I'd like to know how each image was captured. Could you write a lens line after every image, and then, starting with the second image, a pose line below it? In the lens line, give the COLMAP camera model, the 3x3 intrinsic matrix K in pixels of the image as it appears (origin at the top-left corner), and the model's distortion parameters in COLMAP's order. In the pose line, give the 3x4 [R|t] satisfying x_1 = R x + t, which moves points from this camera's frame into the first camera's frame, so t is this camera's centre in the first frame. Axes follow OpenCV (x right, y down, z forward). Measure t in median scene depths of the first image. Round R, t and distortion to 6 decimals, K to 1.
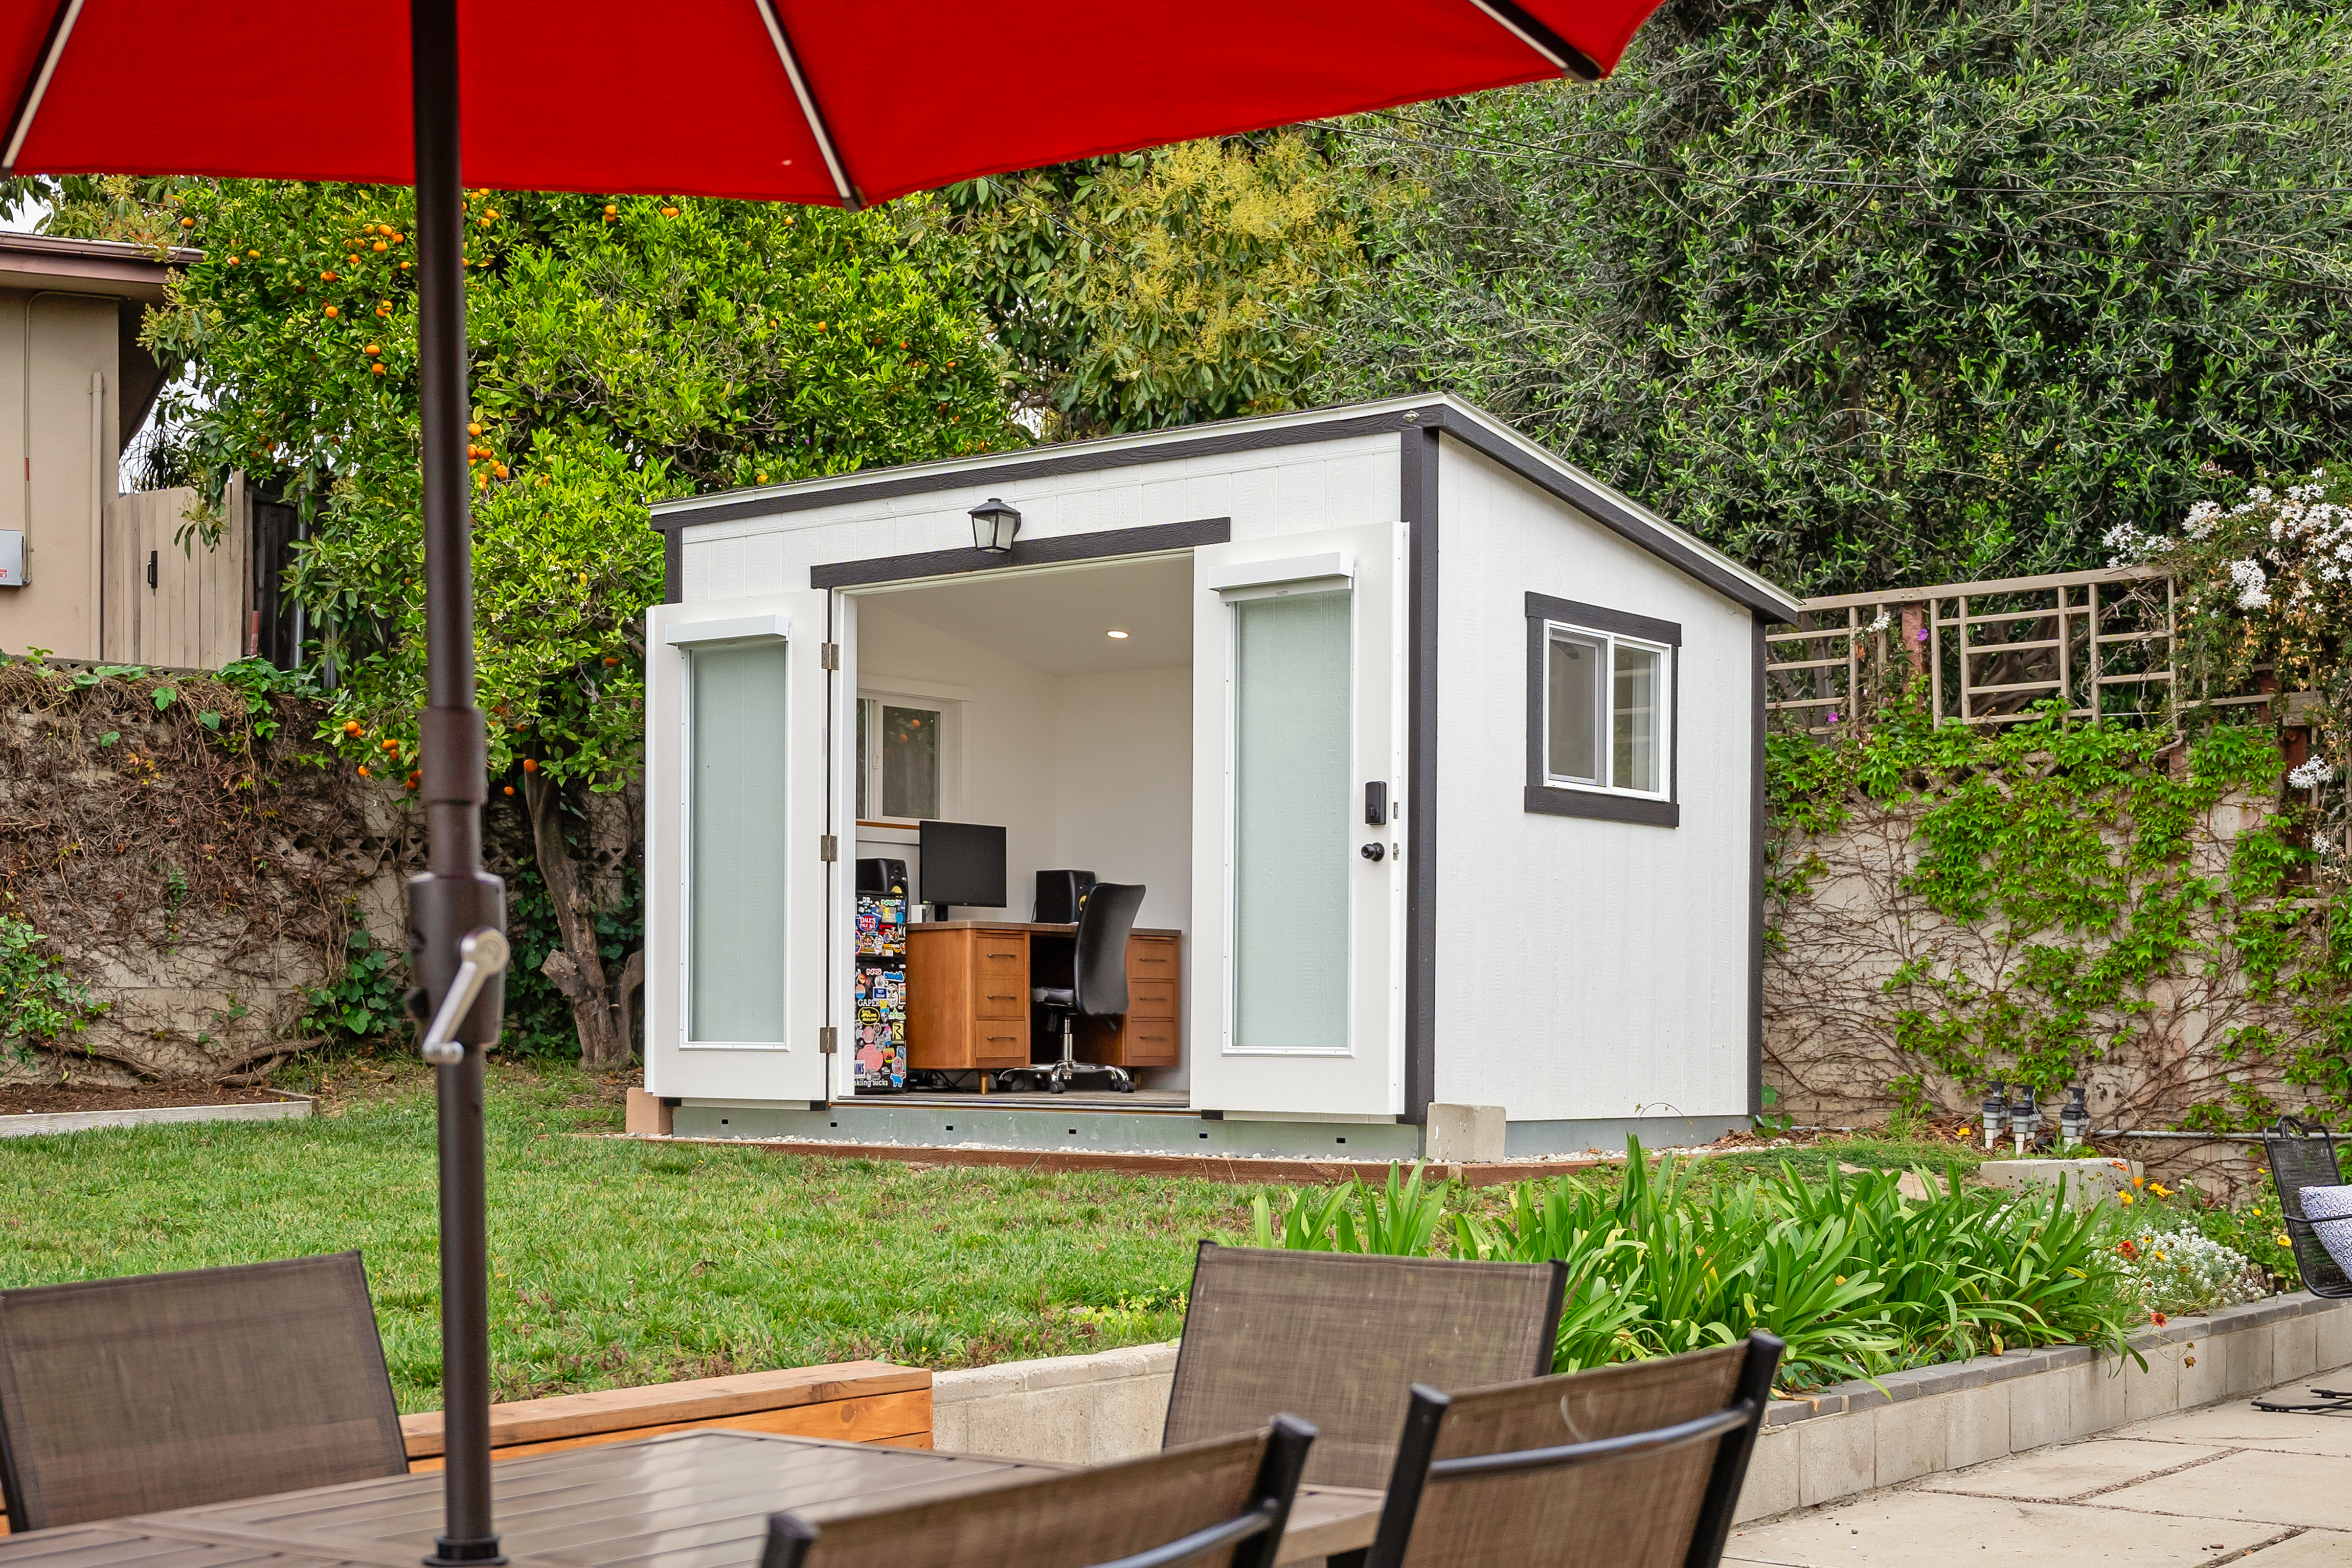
lens RADIAL K [[3239.7, 0, 1175.2], [0, 3239.7, 1010.7], [0, 0, 1]] dist [0.022162, 0.032551]
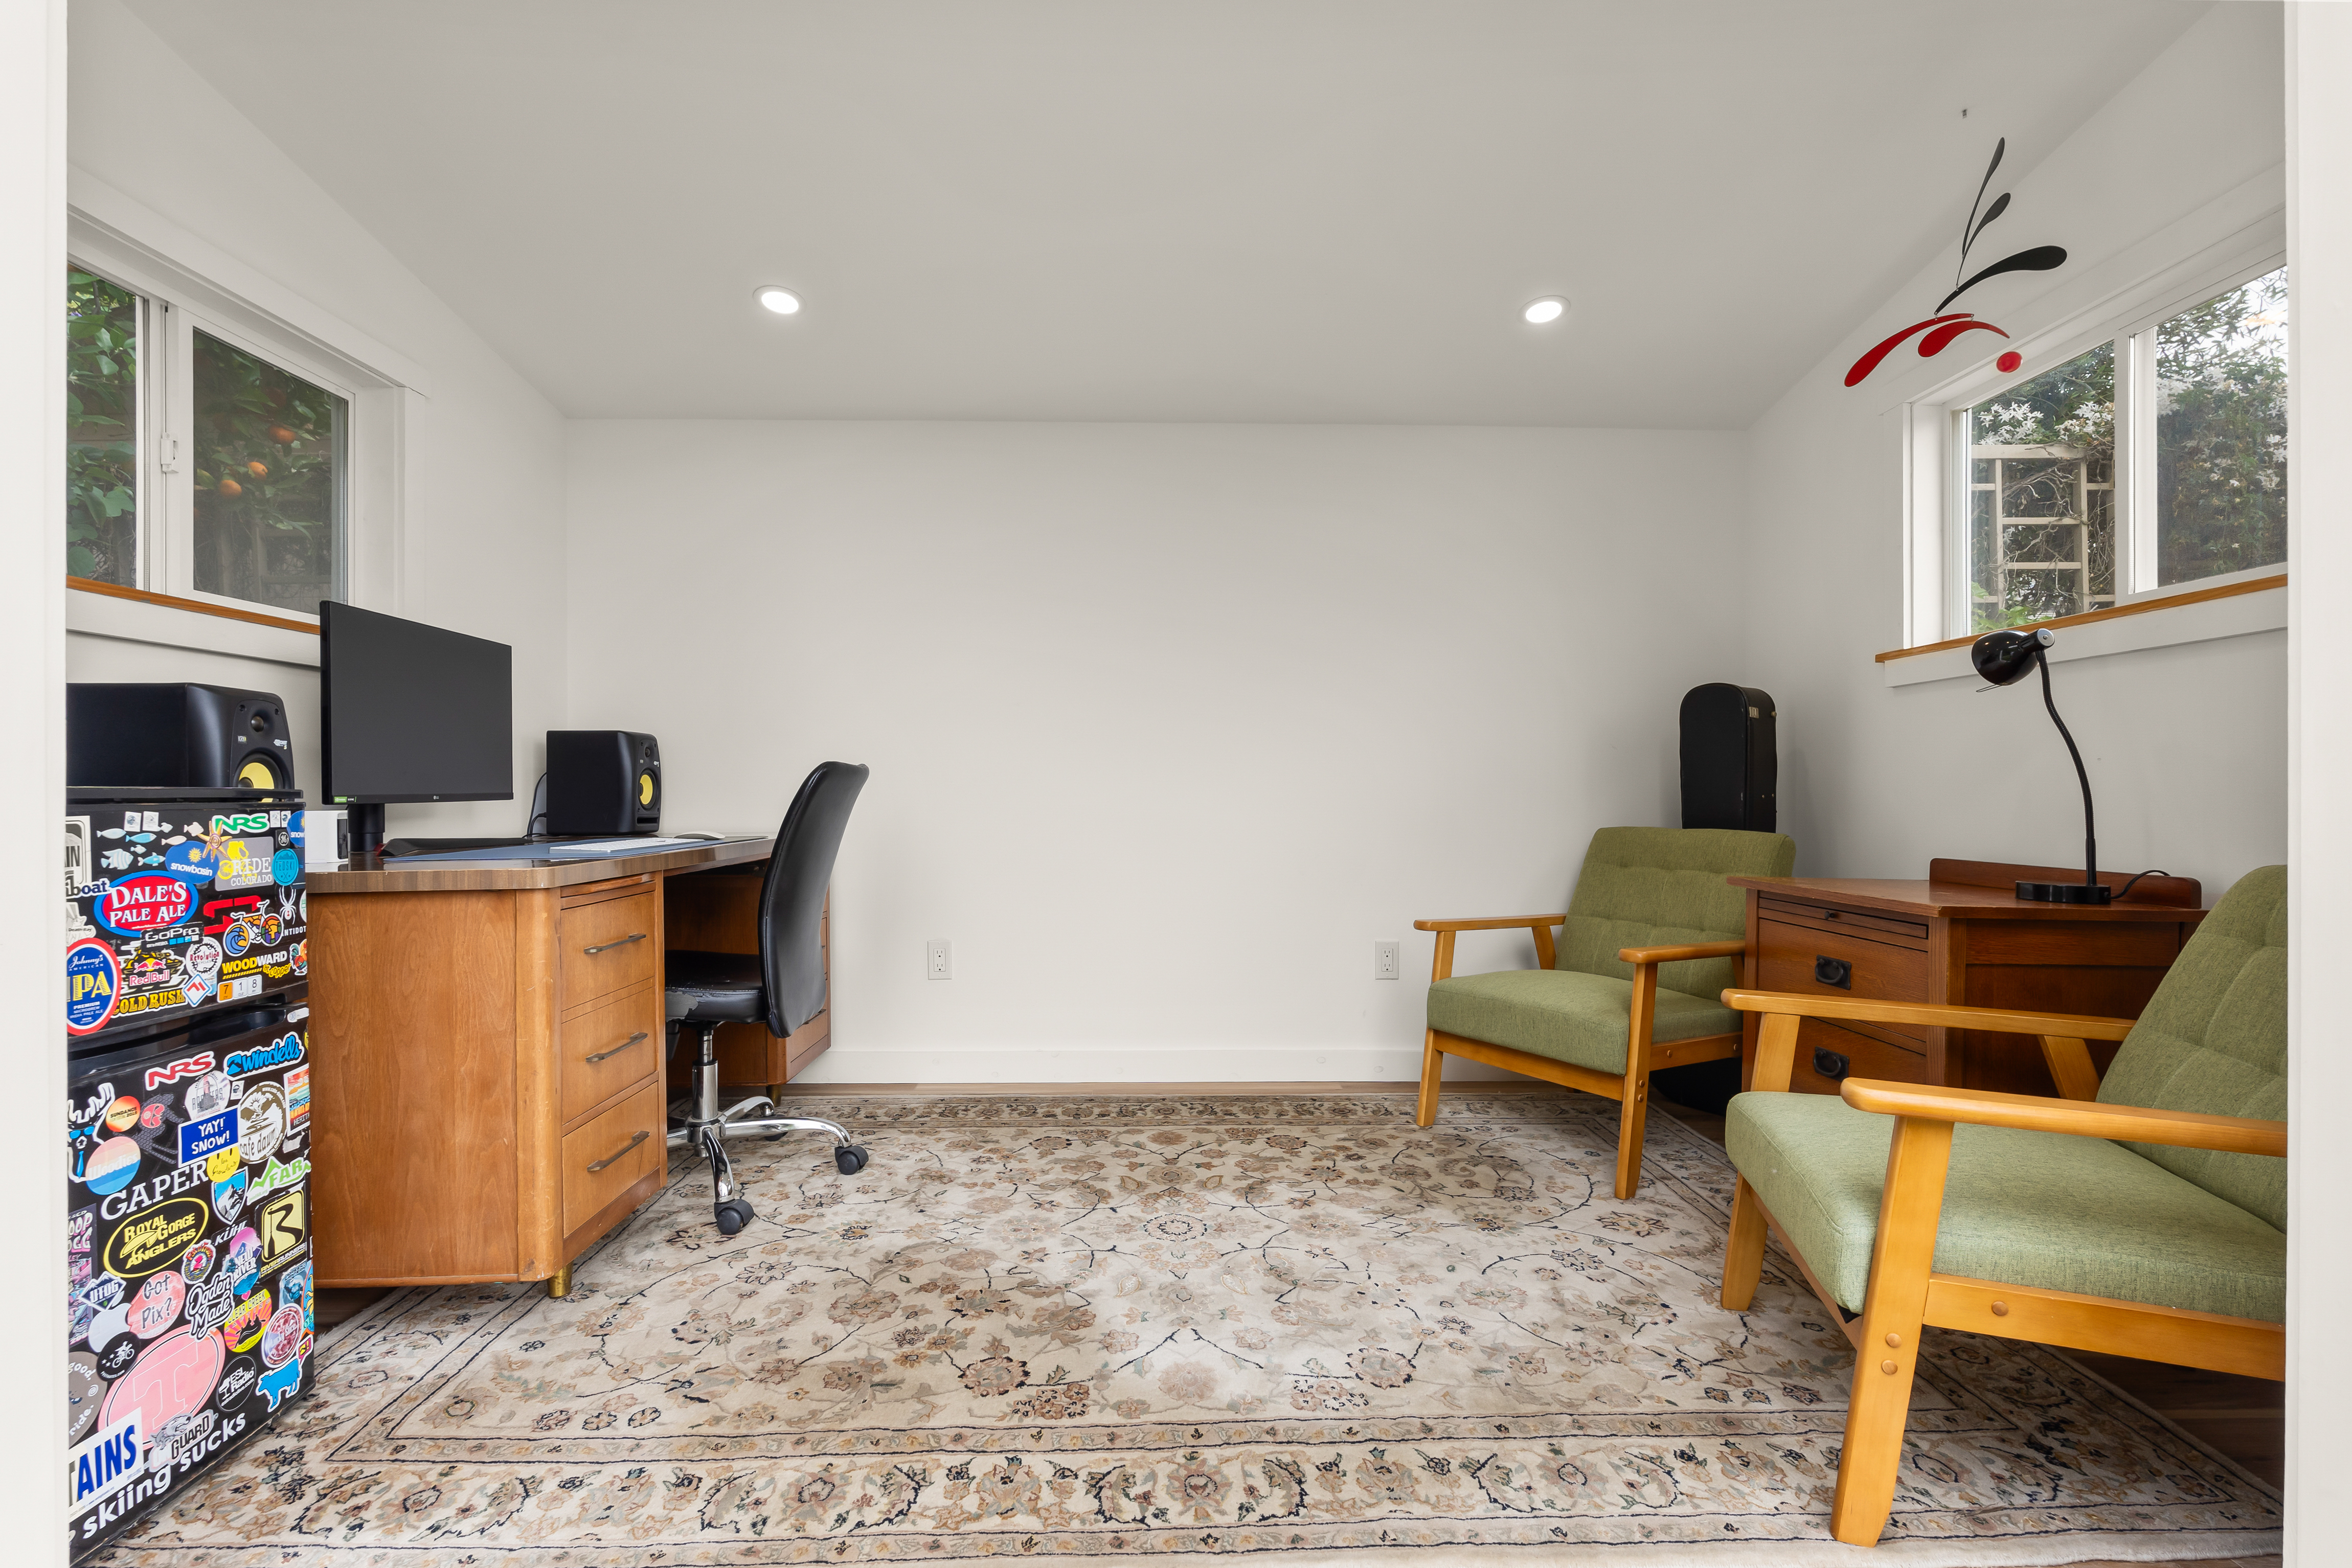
lens RADIAL K [[1044.6, 0, 1176.6], [0, 1044.6, 794.7], [0, 0, 1]] dist [0.000999, 0.000056]
pose [[0.767308, -0.007413, 0.641236, -0.083563], [0.002034, 0.999956, 0.009126, -0.036750], [-0.641276, -0.005698, 0.767289, 0.863003]]
